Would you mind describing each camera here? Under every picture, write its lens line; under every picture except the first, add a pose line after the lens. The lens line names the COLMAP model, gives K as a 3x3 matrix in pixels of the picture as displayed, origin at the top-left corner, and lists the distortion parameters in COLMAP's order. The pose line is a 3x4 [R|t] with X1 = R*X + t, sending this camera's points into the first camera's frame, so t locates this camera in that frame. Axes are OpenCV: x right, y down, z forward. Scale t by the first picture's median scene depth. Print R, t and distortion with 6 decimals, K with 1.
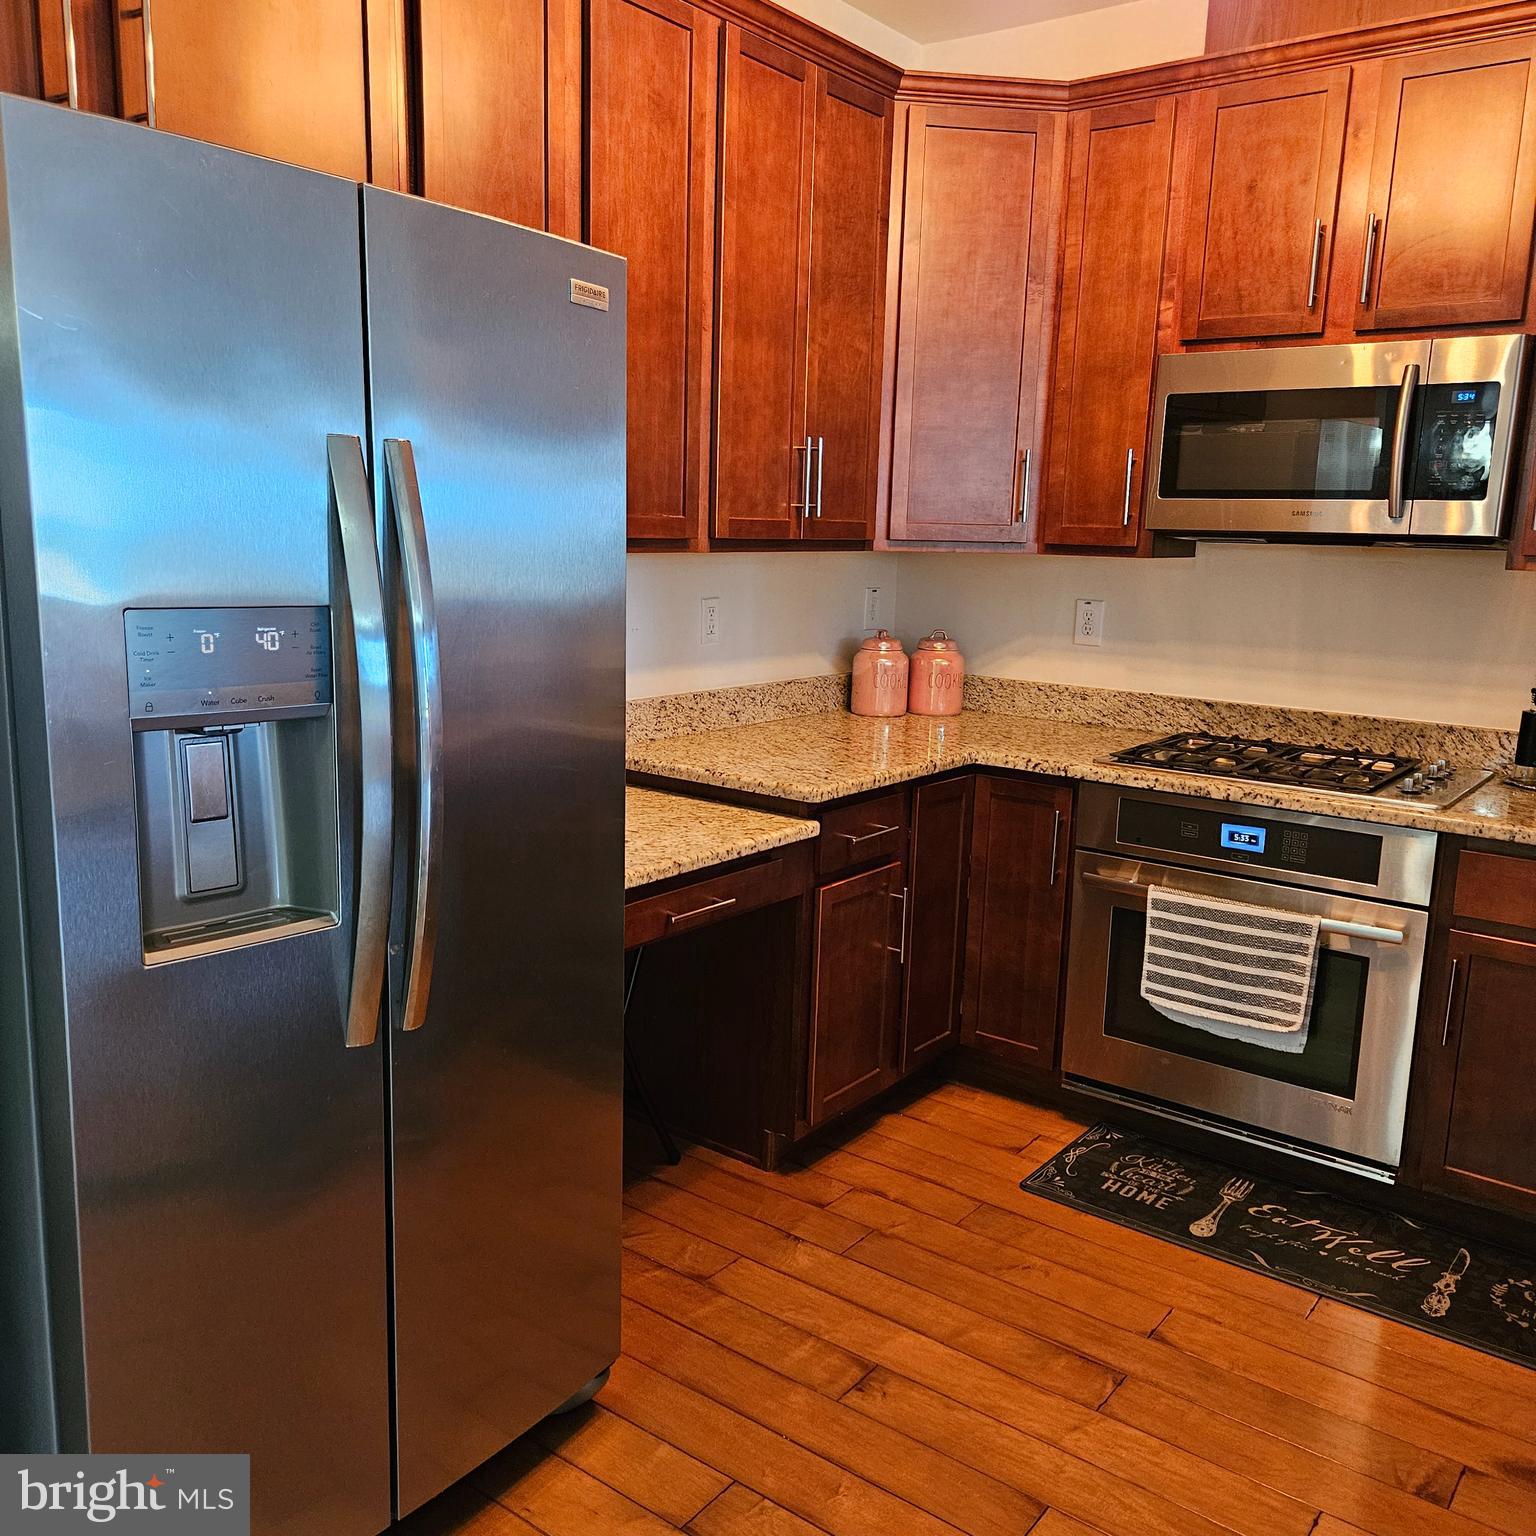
lens RADIAL K [[1379.7, 0, 772.3], [0, 1379.7, 776.5], [0, 0, 1]] dist [0.075359, -0.068044]
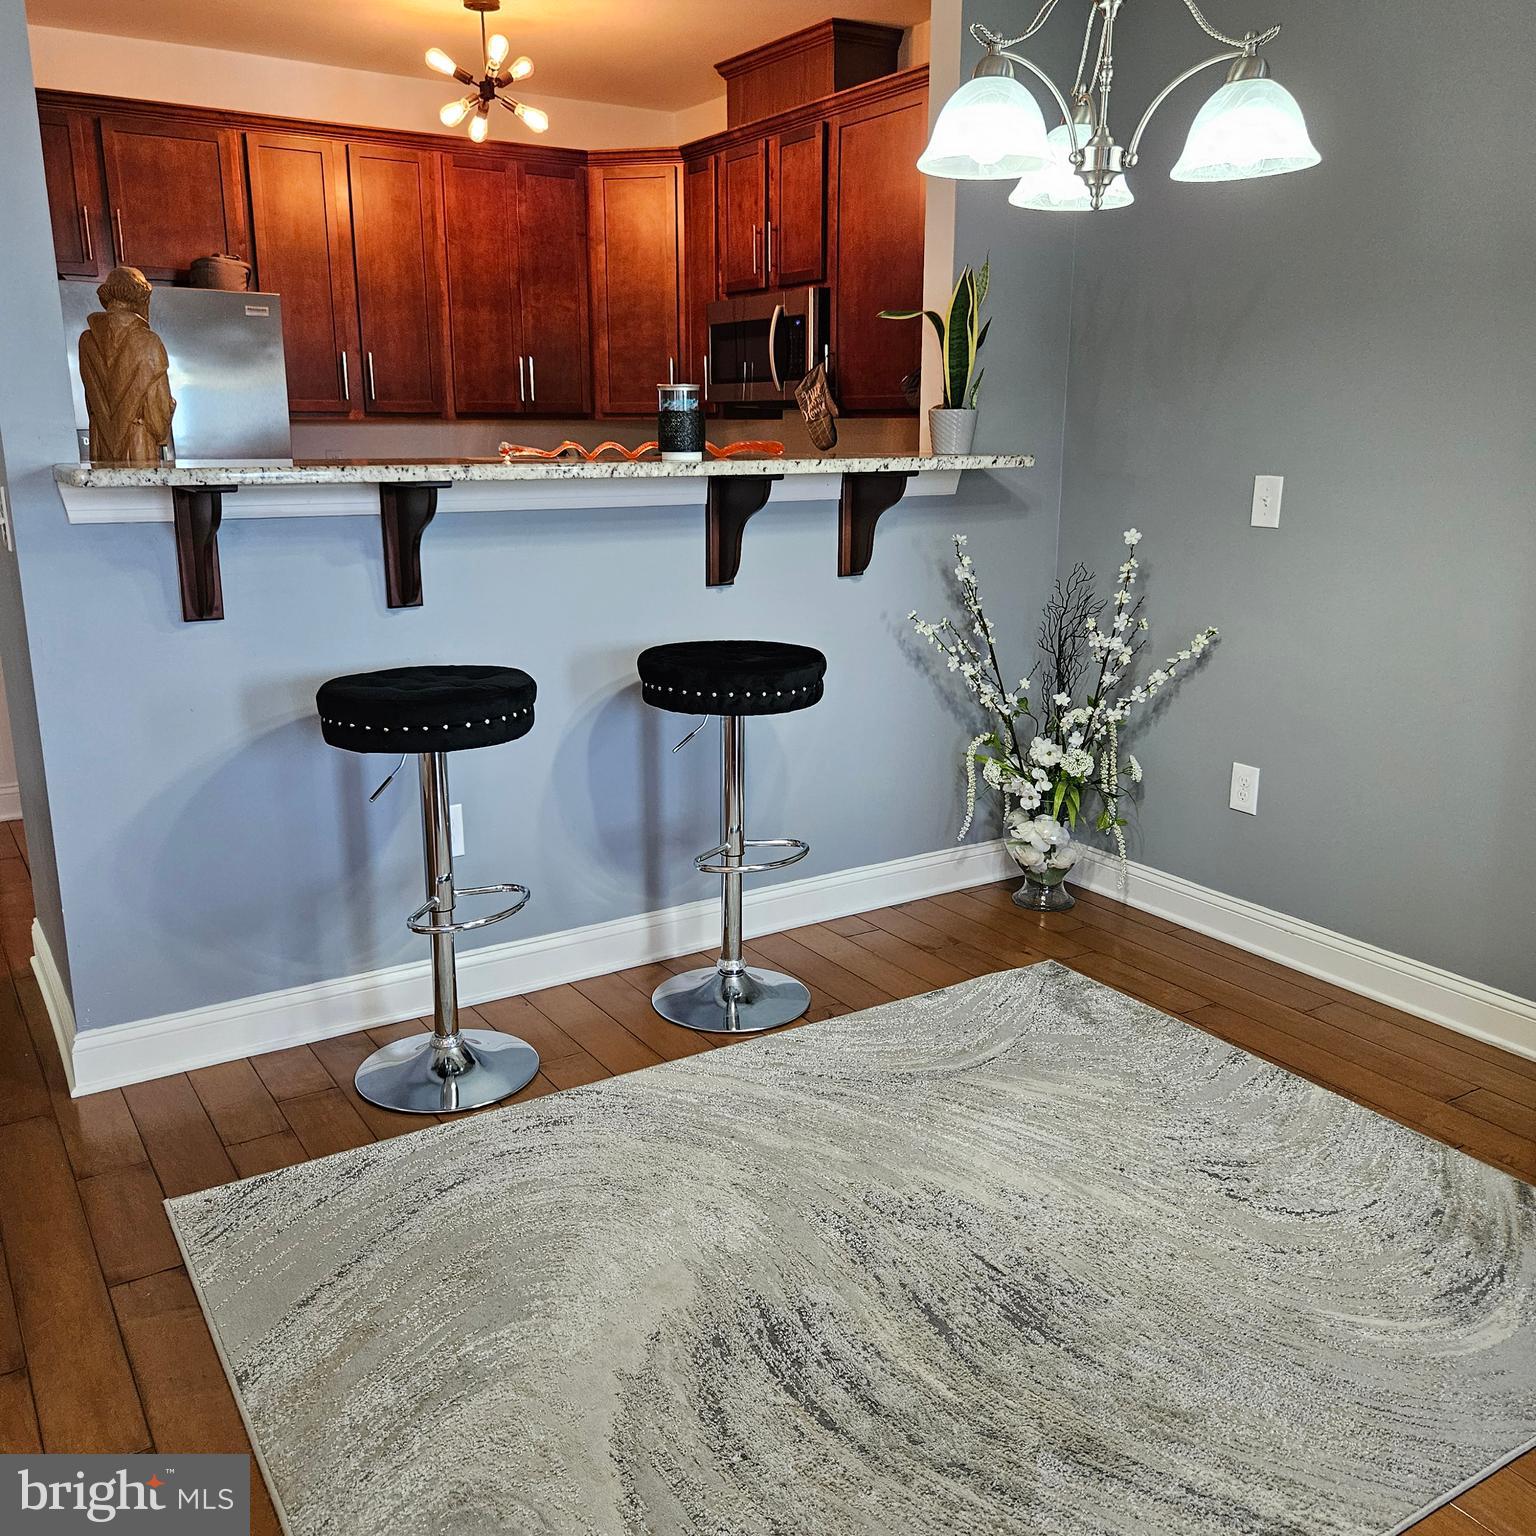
lens RADIAL K [[1373.9, 0, 758.4], [0, 1373.9, 756.2], [0, 0, 1]] dist [0.071450, -0.065299]
pose [[0.935242, 0.054905, -0.349725, 1.025197], [-0.037757, 0.997735, 0.055671, 0.181826], [0.351990, -0.038861, 0.935197, -0.678227]]
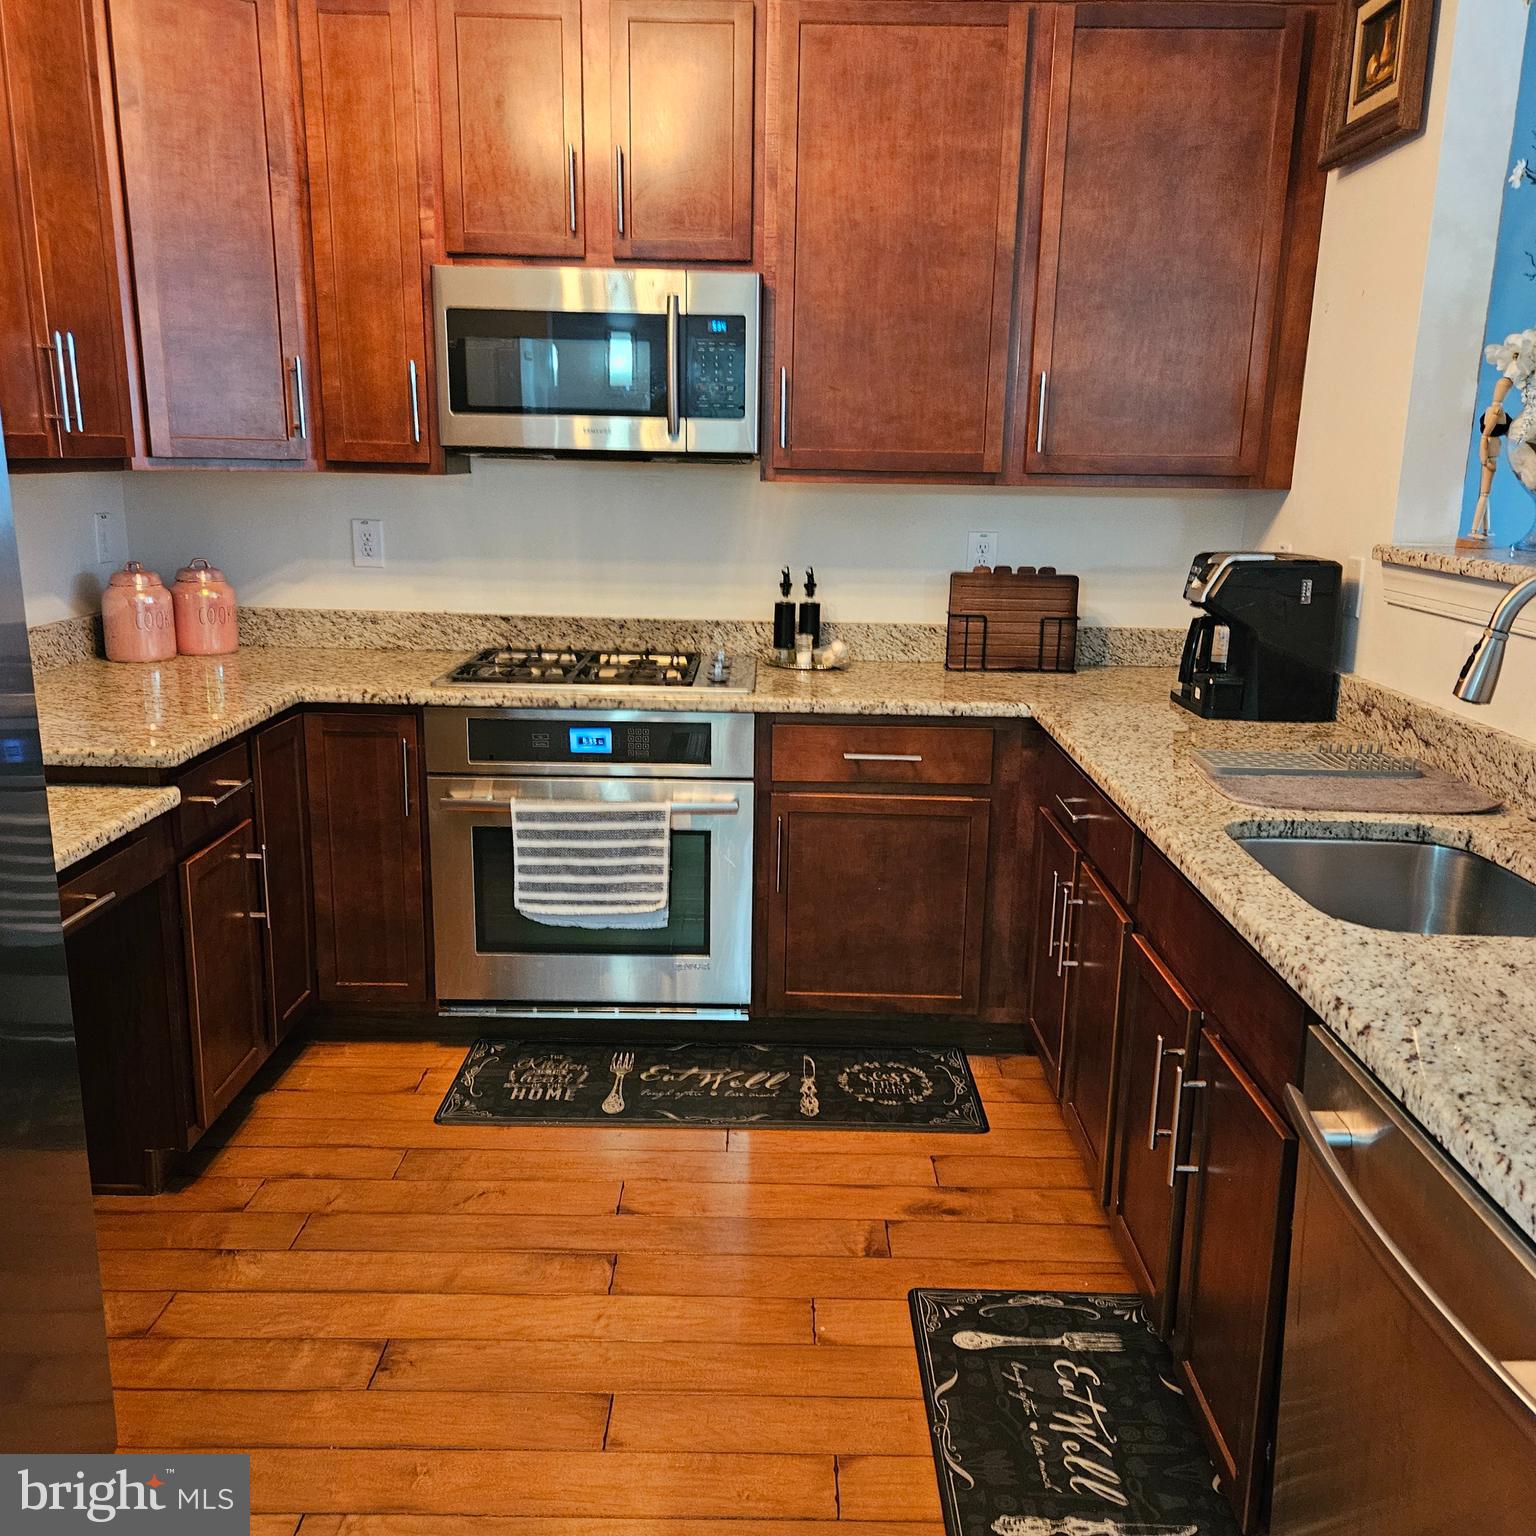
lens RADIAL K [[1382.8, 0, 788.2], [0, 1382.8, 777.1], [0, 0, 1]] dist [0.078543, -0.073303]
pose [[0.794081, -0.150826, 0.588801, -0.163537], [0.115170, 0.988511, 0.097891, -0.014380], [-0.596801, -0.009921, 0.802328, 0.058057]]
